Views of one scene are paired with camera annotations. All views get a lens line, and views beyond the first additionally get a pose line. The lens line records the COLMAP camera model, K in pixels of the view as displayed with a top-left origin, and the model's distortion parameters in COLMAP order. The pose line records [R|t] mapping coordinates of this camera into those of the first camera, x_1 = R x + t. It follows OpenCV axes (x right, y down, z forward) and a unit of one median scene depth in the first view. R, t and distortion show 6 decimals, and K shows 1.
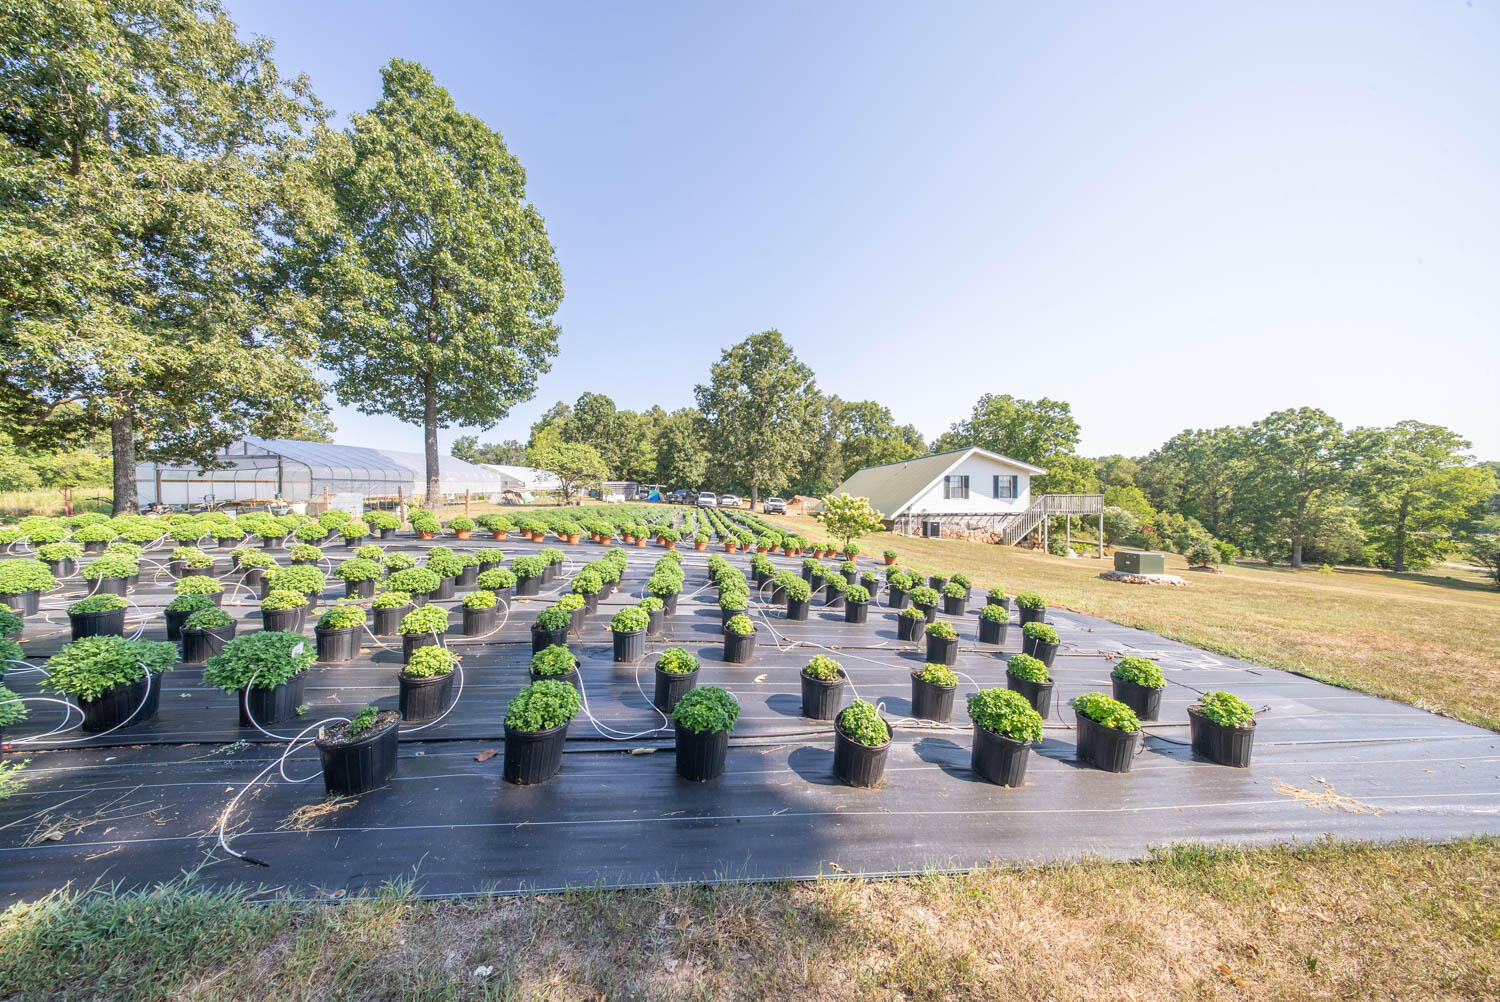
lens RADIAL K [[438.2, 0, 750.0], [0, 438.2, 501.0], [0, 0, 1]] dist [-0.001149, -0.002753]
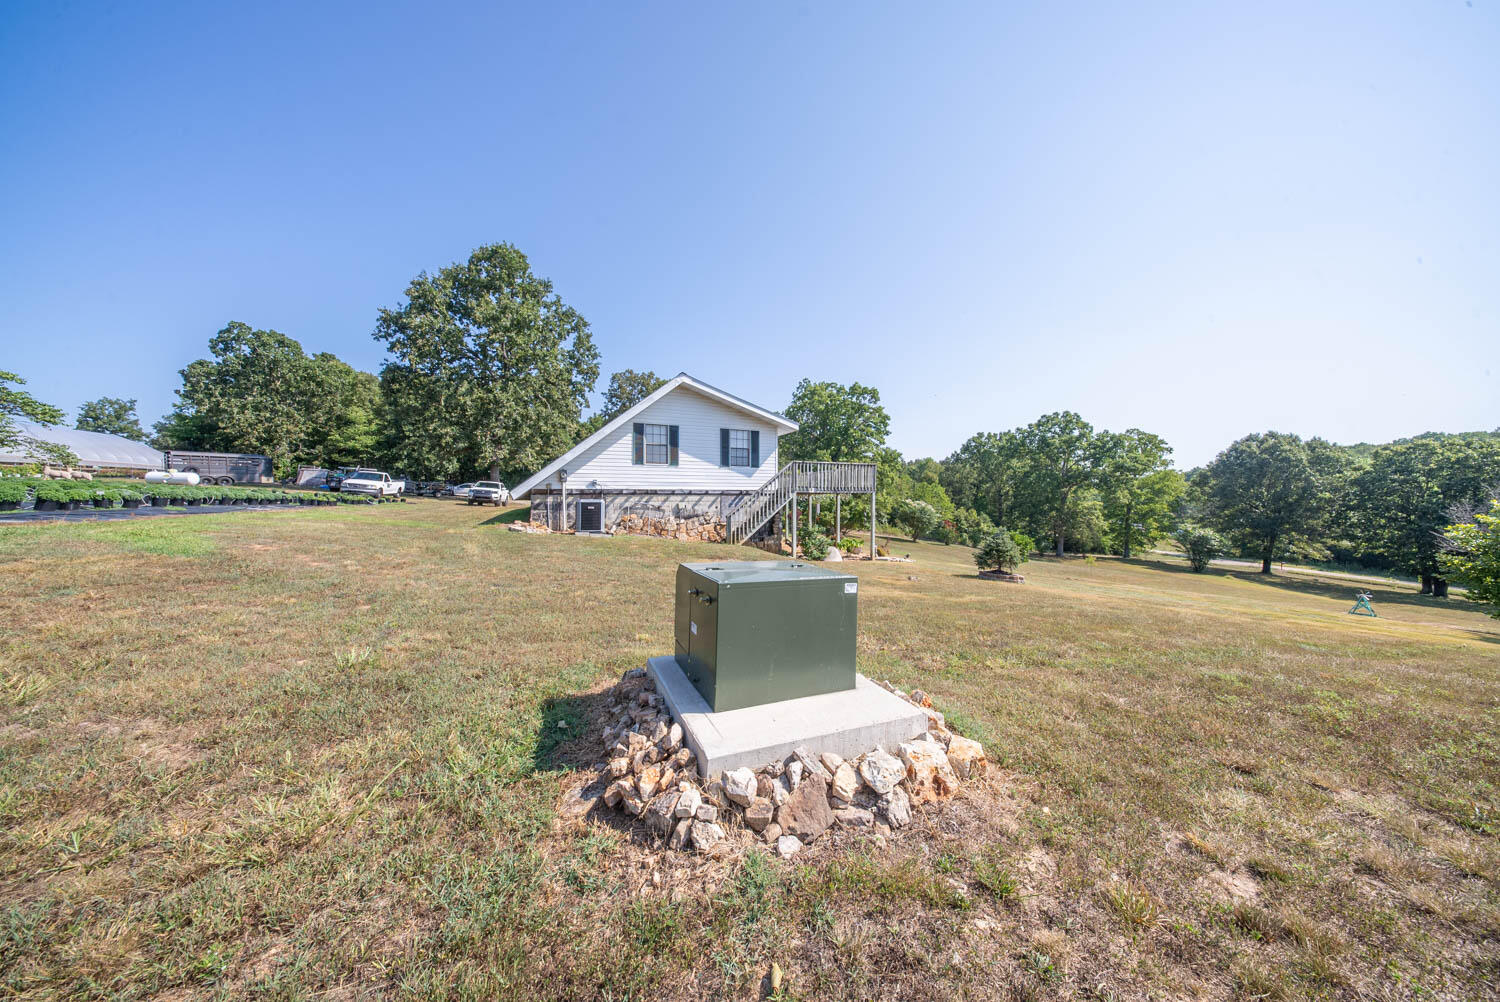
lens RADIAL K [[438.2, 0, 750.0], [0, 438.2, 501.0], [0, 0, 1]] dist [-0.001149, -0.002753]
pose [[0.954400, 0.003484, 0.298509, 0.175354], [-0.002071, 0.999985, -0.005049, 0.018844], [-0.298523, 0.004201, 0.954393, 0.174459]]
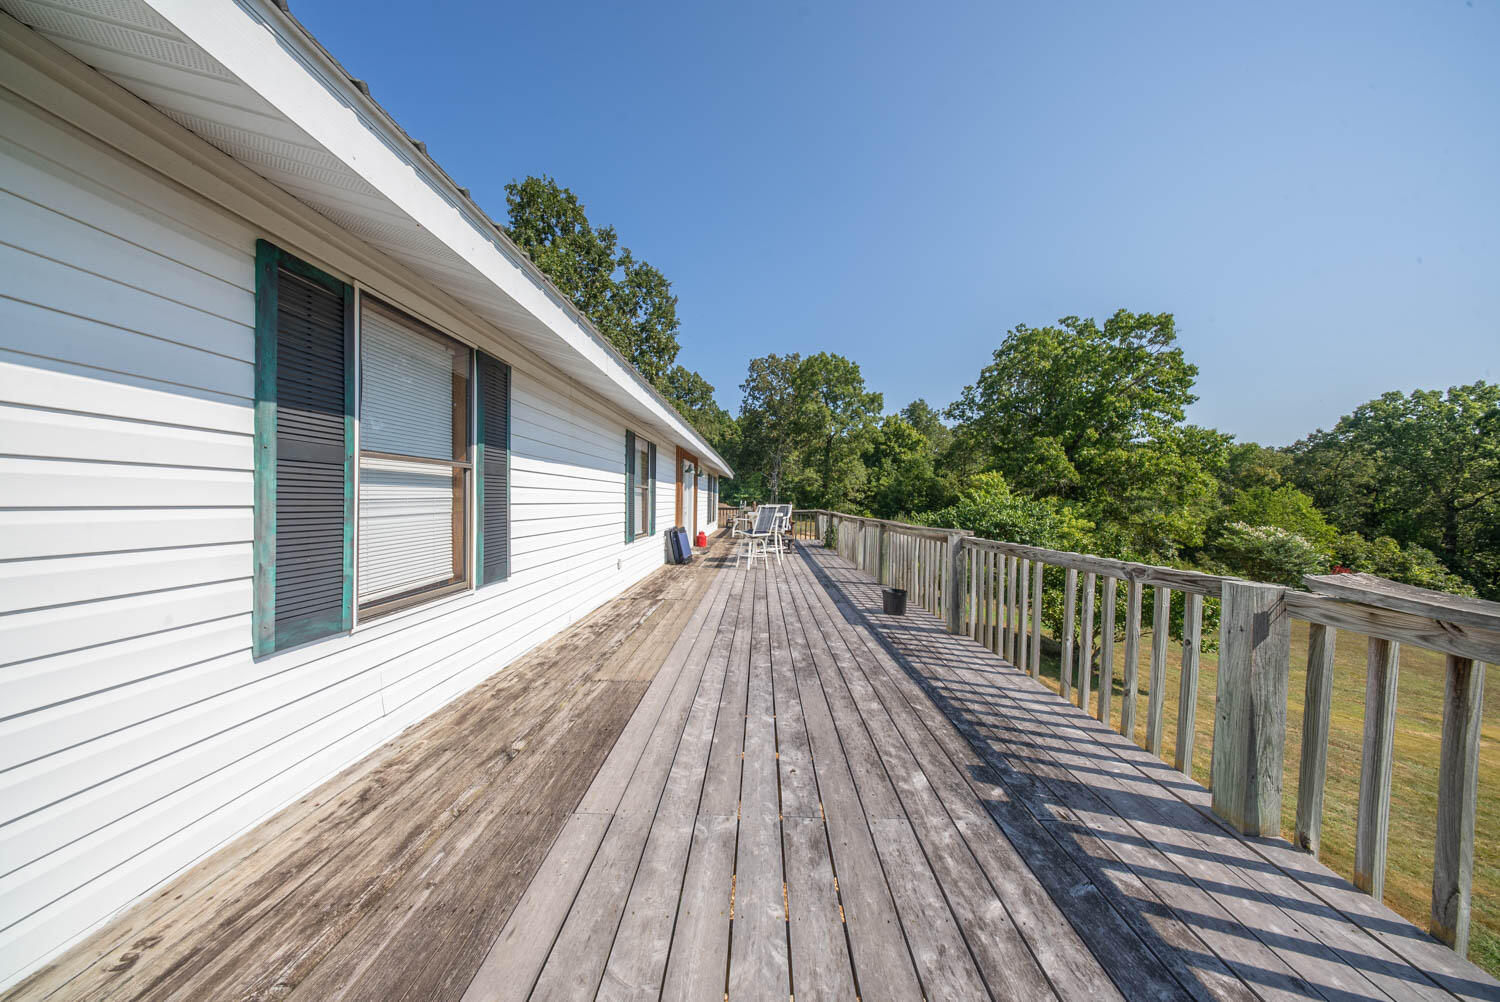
lens RADIAL K [[438.2, 0, 750.0], [0, 438.2, 501.0], [0, 0, 1]] dist [-0.001149, -0.002753]
pose [[0.991279, 0.009145, -0.131461, 0.303591], [-0.009375, 0.999955, -0.001134, -0.010578], [0.131444, 0.002356, 0.991321, 0.423988]]
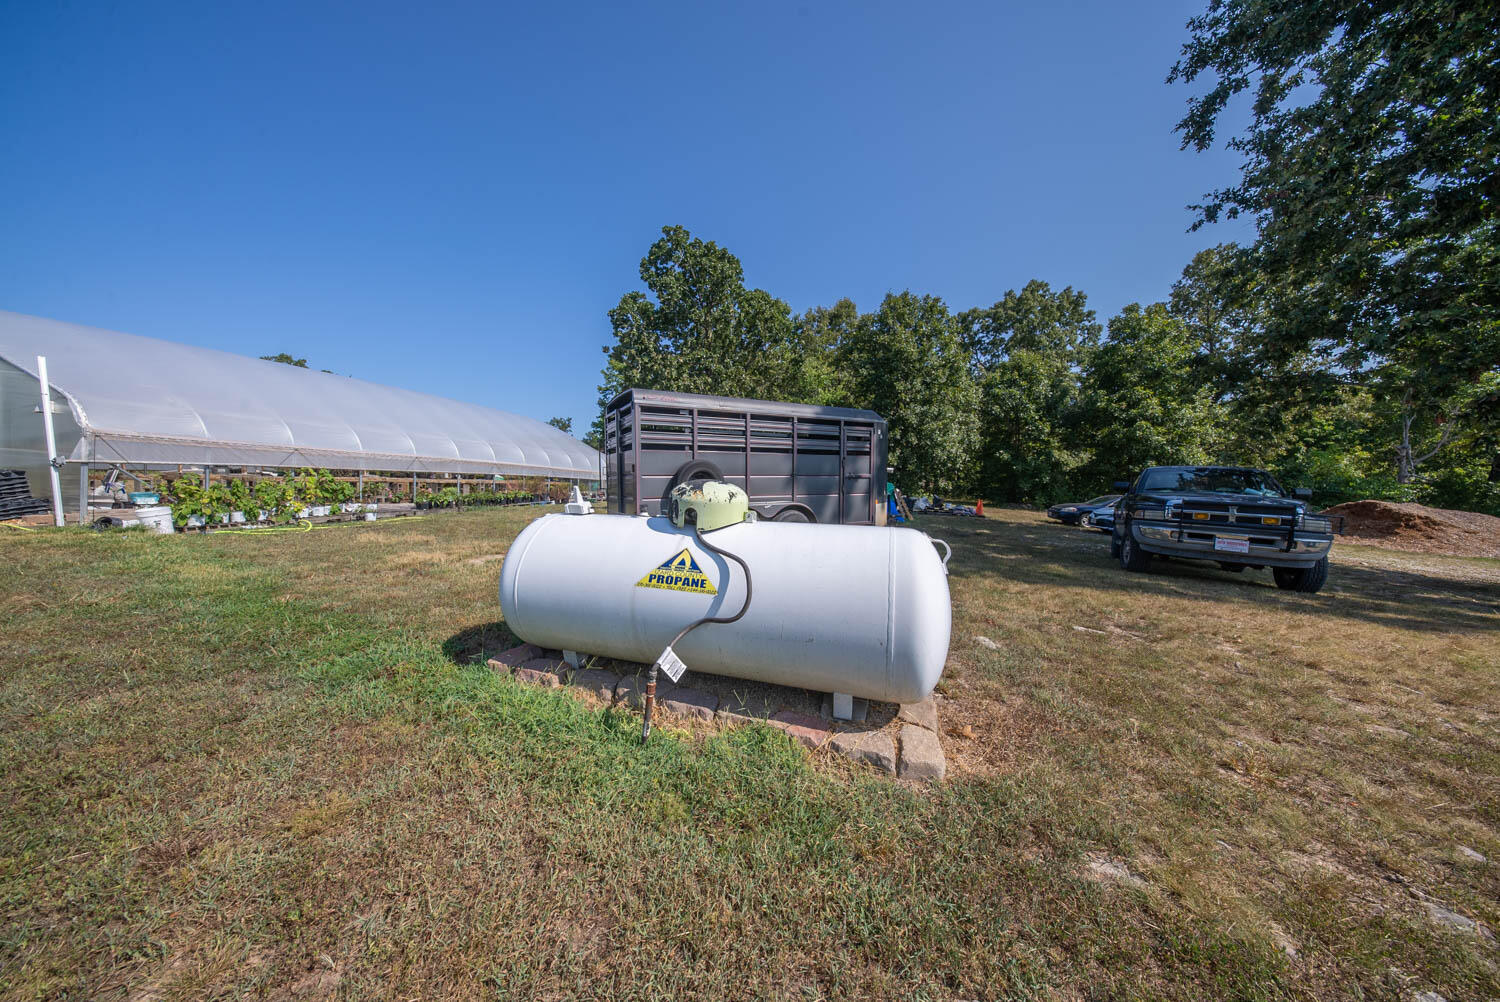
lens RADIAL K [[438.2, 0, 750.0], [0, 438.2, 501.0], [0, 0, 1]] dist [-0.001149, -0.002753]
pose [[0.963103, 0.008163, -0.269008, -0.219614], [-0.007859, 0.999967, 0.002204, -0.010640], [0.269017, -0.000008, 0.963135, 0.705580]]
